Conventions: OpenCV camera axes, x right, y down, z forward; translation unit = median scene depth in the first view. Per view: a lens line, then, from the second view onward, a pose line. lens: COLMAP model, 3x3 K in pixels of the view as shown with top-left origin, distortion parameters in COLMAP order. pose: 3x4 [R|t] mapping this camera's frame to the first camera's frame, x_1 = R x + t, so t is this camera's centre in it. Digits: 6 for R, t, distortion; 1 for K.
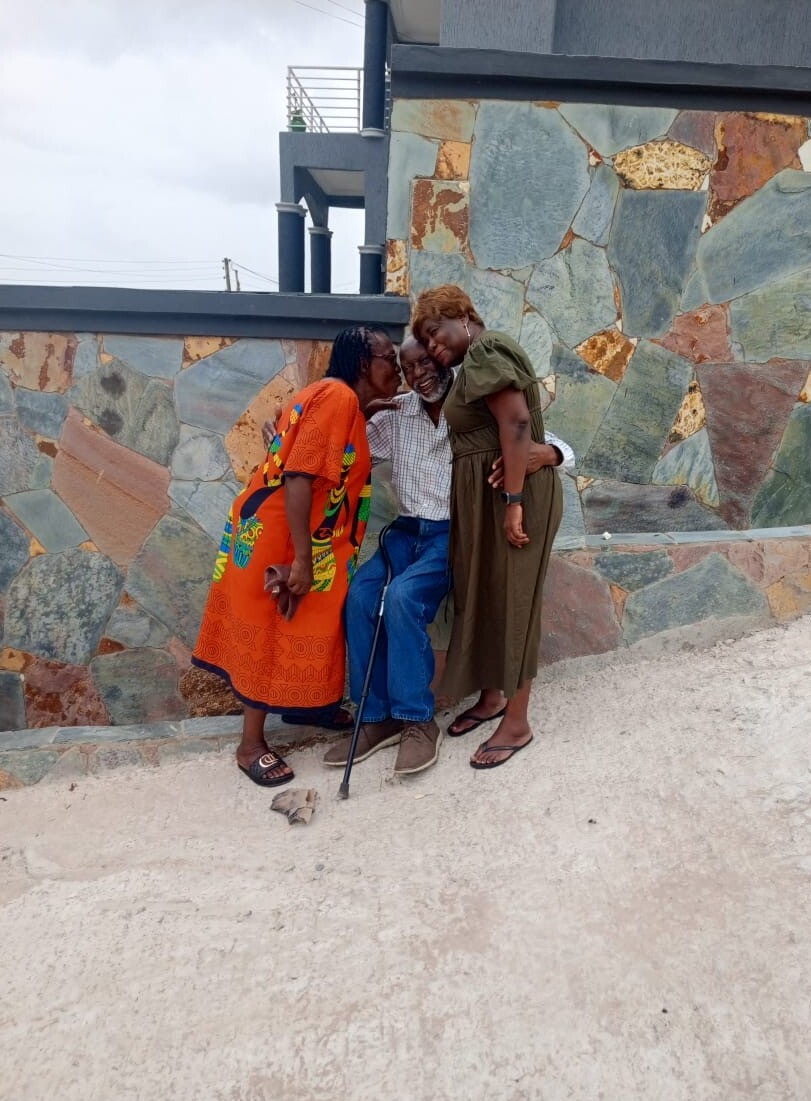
lens RADIAL K [[866.0, 0, 405.2], [0, 866.0, 556.4], [0, 0, 1]] dist [0.031088, -0.034100]
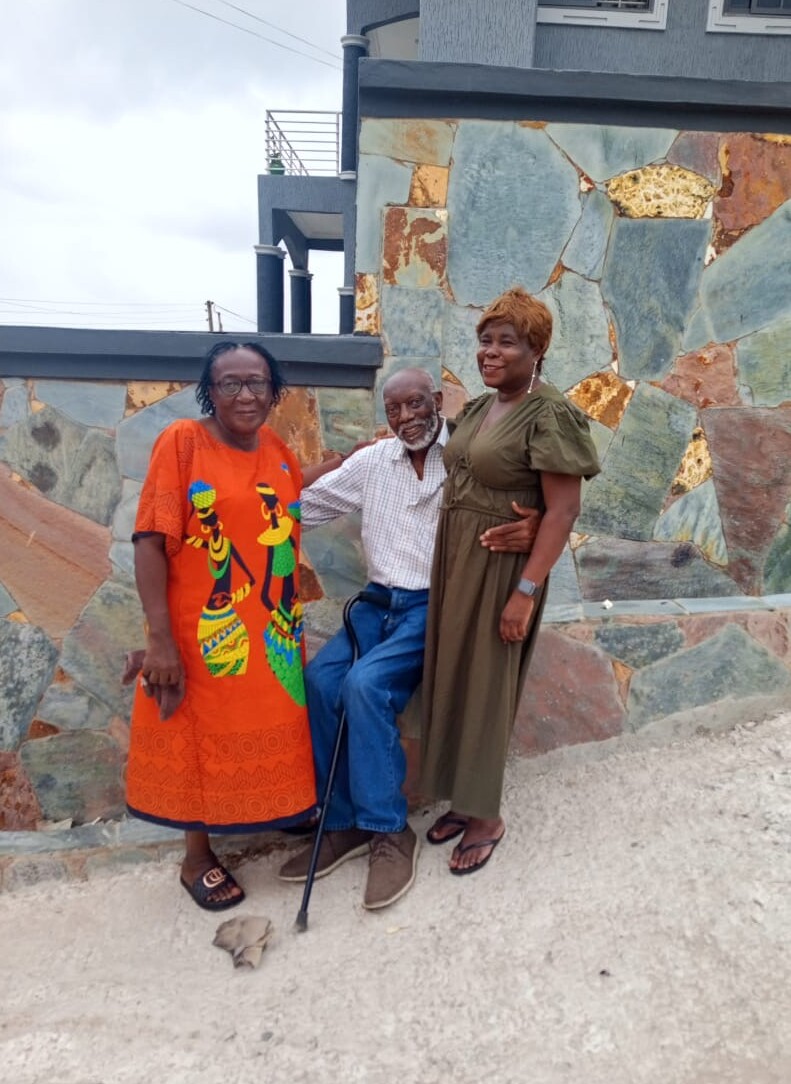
lens RADIAL K [[833.7, 0, 392.9], [0, 833.7, 541.4], [0, 0, 1]] dist [0.032487, -0.010596]
pose [[0.999987, -0.004224, 0.002828, 0.013776], [0.004364, 0.998647, -0.051811, -0.044094], [-0.002605, 0.051823, 0.998653, 0.153454]]
